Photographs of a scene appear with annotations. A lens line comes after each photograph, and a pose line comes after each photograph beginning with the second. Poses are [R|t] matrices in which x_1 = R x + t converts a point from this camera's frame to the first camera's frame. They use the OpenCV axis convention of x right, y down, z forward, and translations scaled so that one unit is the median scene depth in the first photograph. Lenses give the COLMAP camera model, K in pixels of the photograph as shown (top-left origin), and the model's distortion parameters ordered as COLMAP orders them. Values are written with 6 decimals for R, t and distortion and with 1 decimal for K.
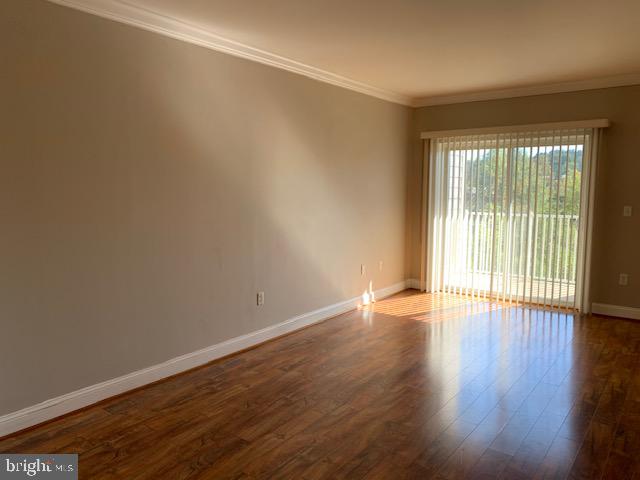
lens RADIAL K [[492.3, 0, 320.8], [0, 492.3, 240.2], [0, 0, 1]] dist [0.031243, -0.031121]
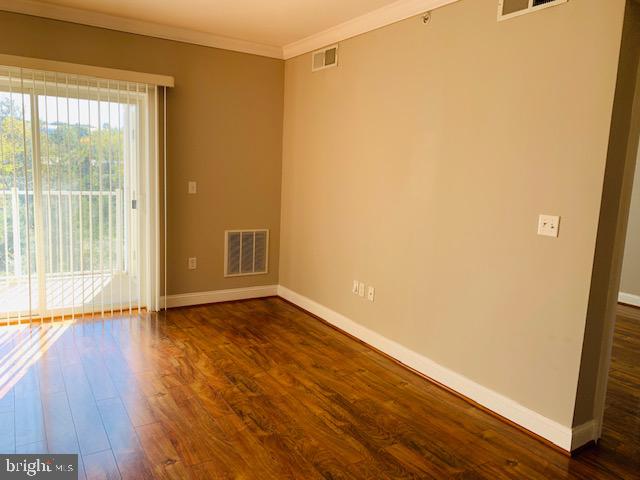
lens RADIAL K [[492.3, 0, 320.2], [0, 492.3, 237.8], [0, 0, 1]] dist [0.031243, -0.031121]
pose [[0.374516, -0.110924, 0.920562, -0.124670], [0.058636, 0.993665, 0.095878, -0.040394], [-0.925365, 0.018070, 0.378647, 0.450171]]
